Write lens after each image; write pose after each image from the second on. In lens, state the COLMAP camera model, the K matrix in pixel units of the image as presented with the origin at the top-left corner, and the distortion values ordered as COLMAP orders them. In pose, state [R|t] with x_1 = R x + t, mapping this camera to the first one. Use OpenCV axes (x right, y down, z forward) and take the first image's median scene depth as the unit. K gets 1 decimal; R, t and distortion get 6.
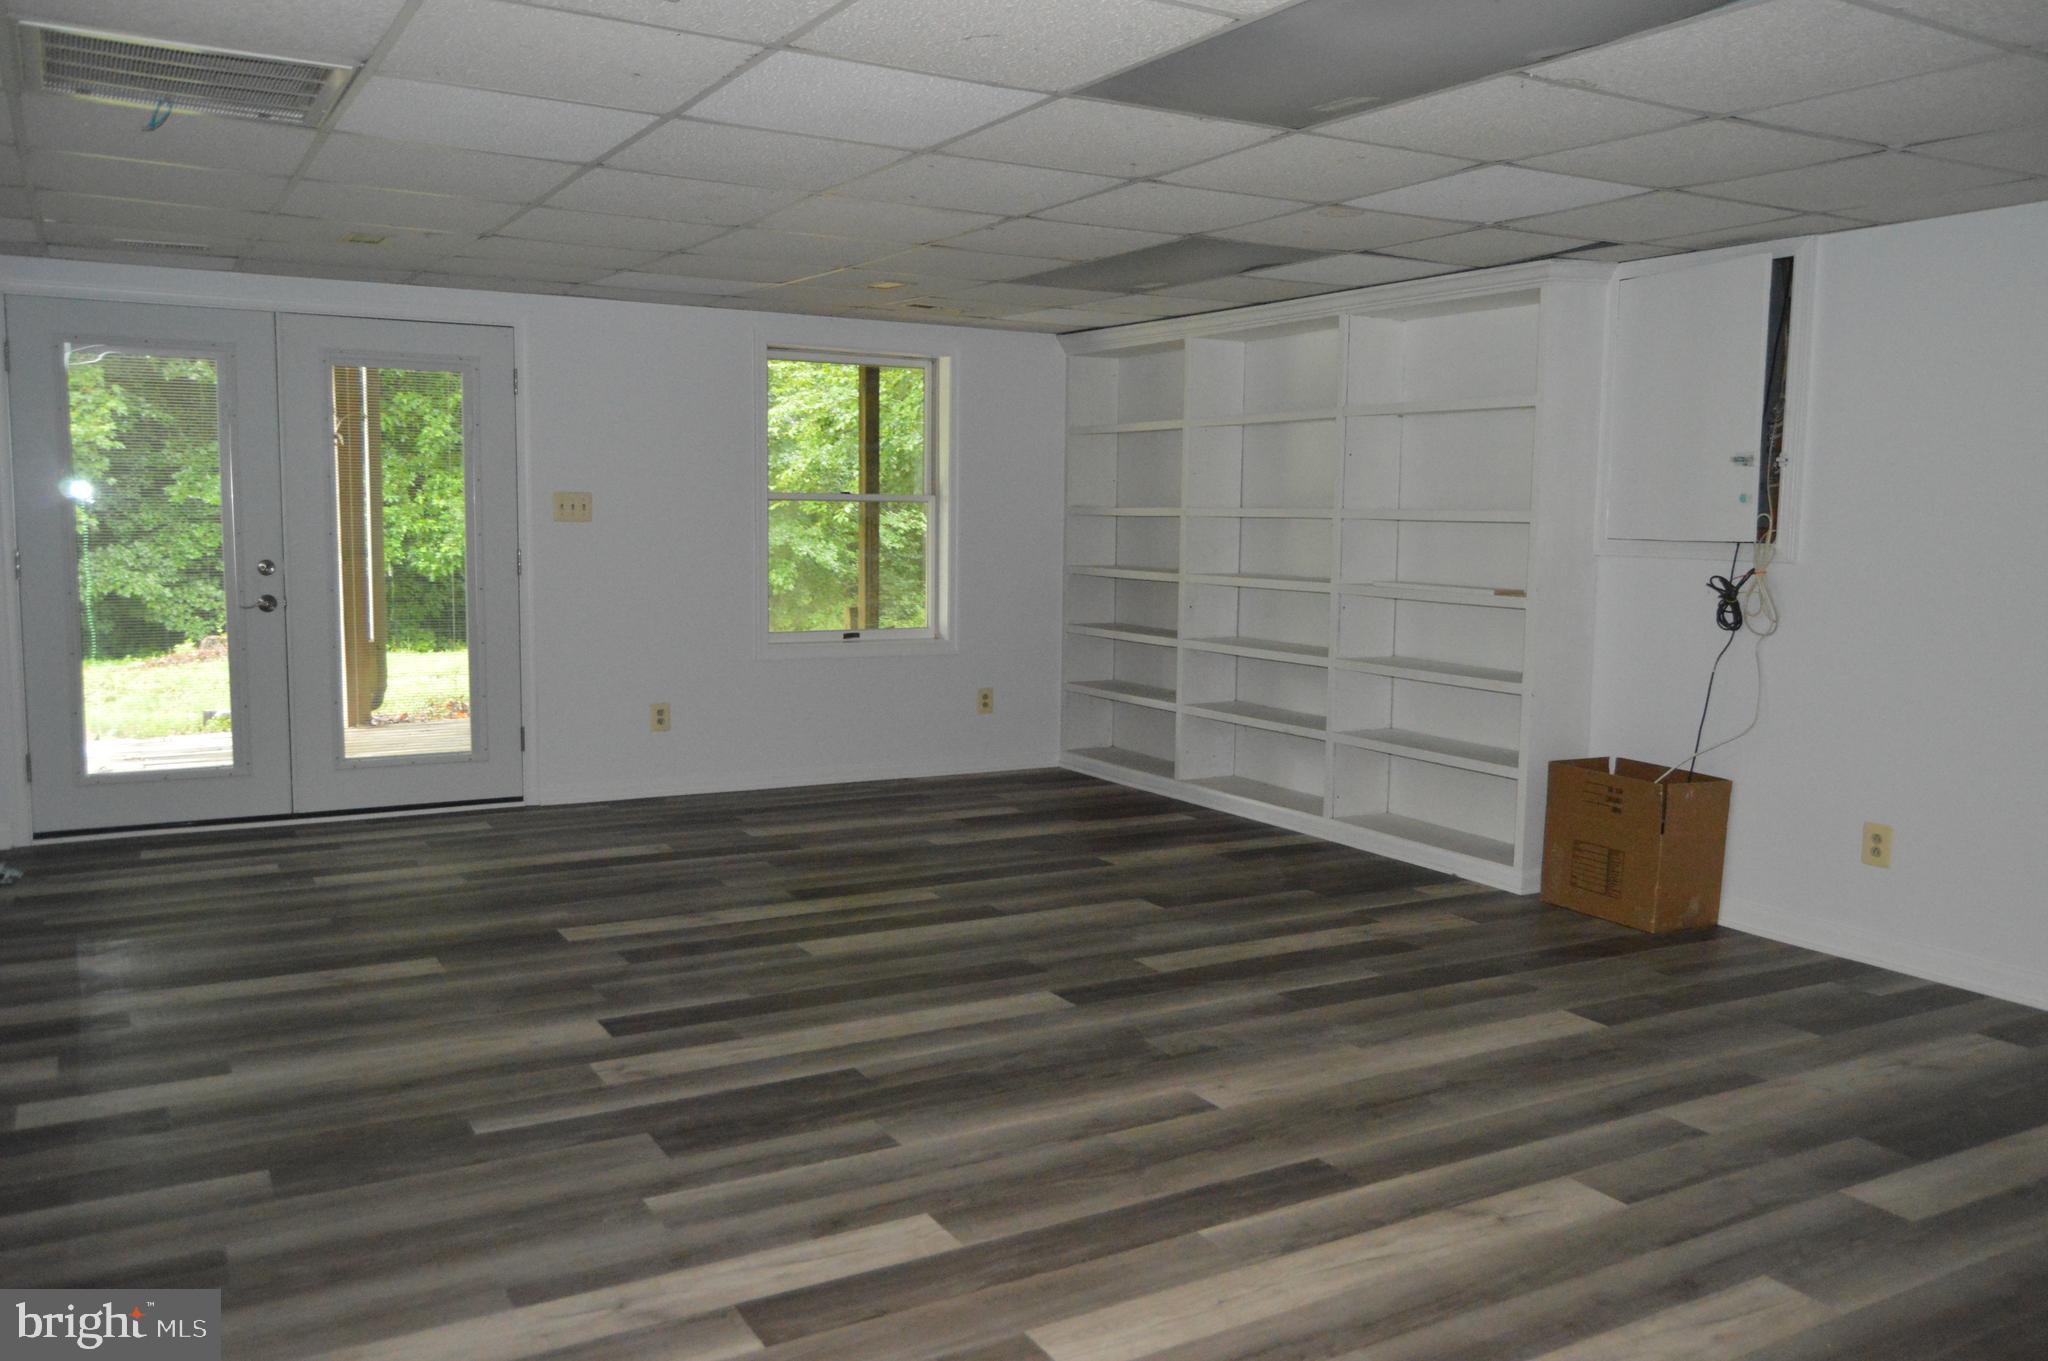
lens RADIAL K [[1608.6, 0, 1031.4], [0, 1608.6, 684.1], [0, 0, 1]] dist [-0.013617, 0.005997]
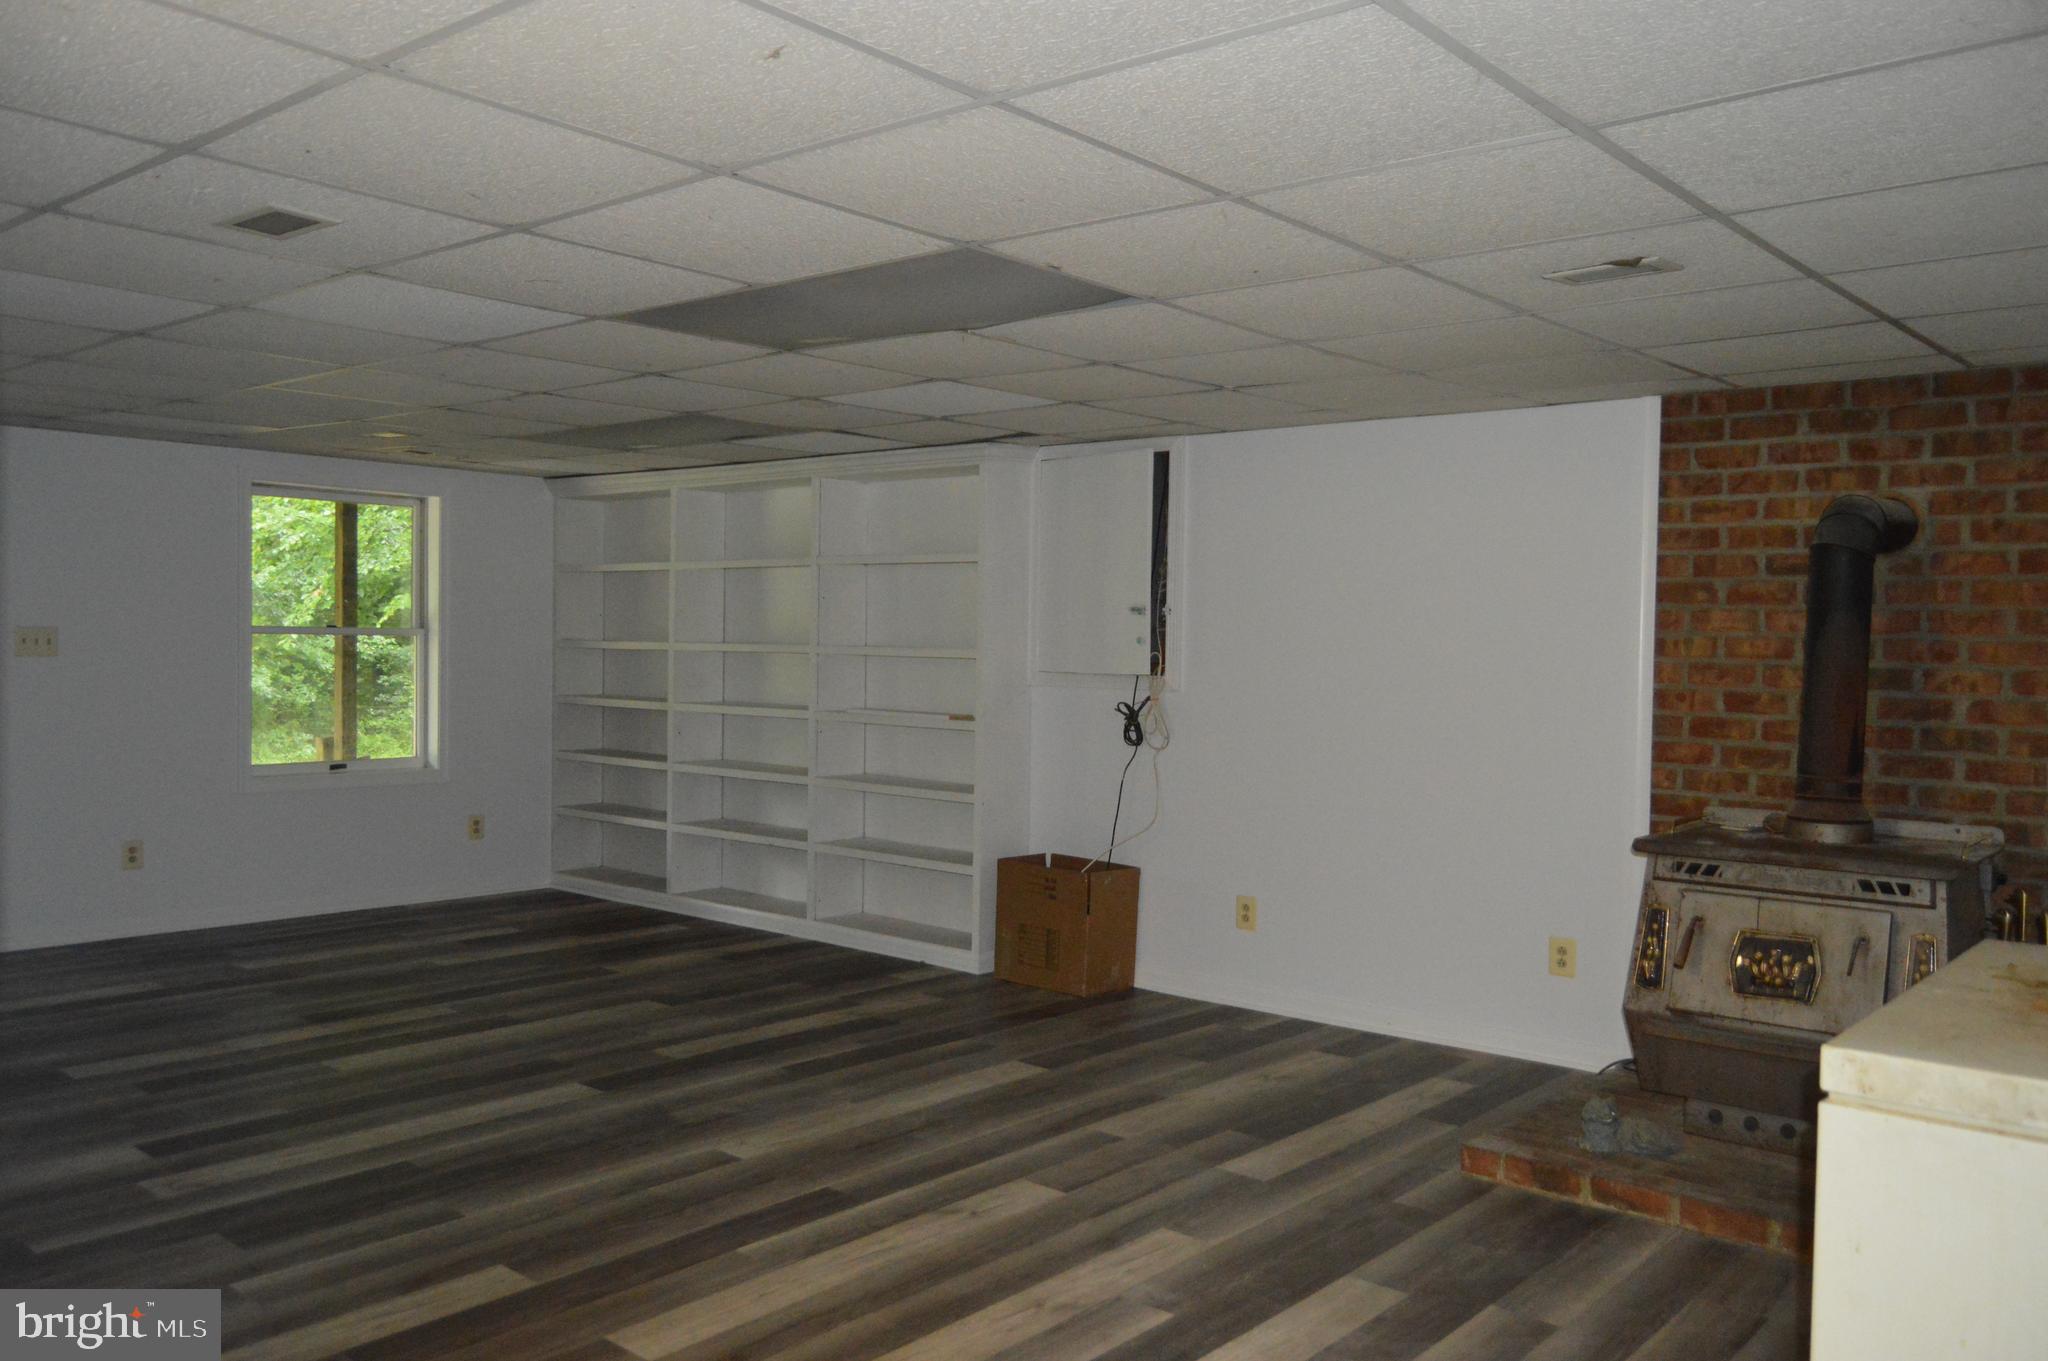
lens RADIAL K [[1608.6, 0, 1032.0], [0, 1608.6, 680.2], [0, 0, 1]] dist [-0.013617, 0.005997]
pose [[0.944122, -0.006865, 0.329525, -0.051417], [0.031868, 0.997000, -0.070534, 0.001108], [-0.328052, 0.077094, 0.941508, -0.159115]]
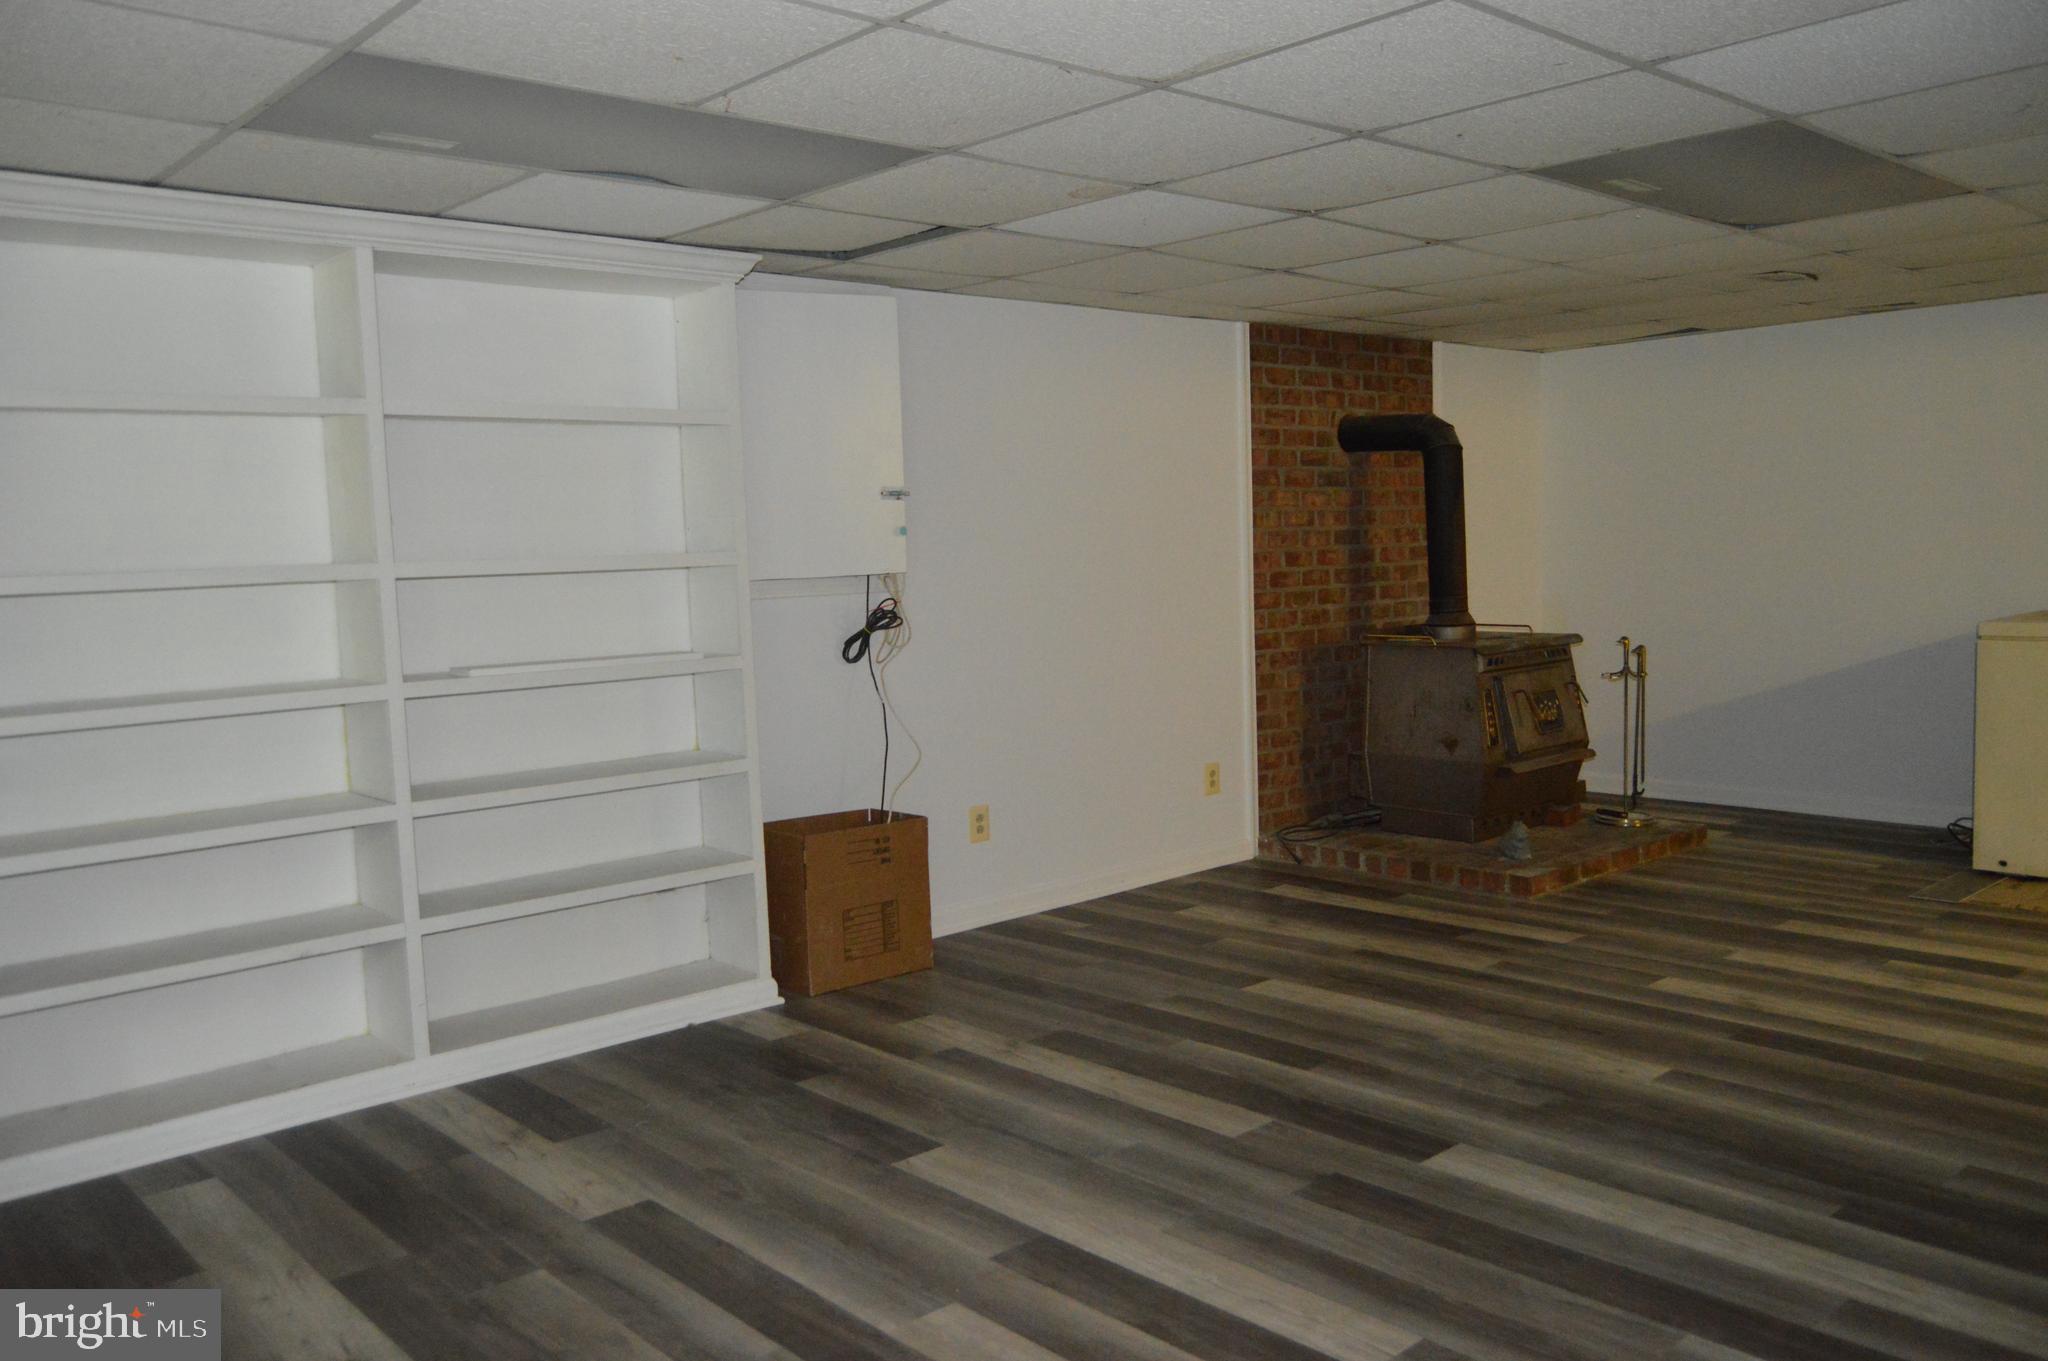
lens RADIAL K [[1608.6, 0, 1043.3], [0, 1608.6, 676.1], [0, 0, 1]] dist [-0.013617, 0.005997]
pose [[-0.209693, -0.092142, 0.973416, -0.622933], [0.132481, 0.983692, 0.121654, -0.143810], [-0.968750, 0.154469, -0.194066, 1.178490]]
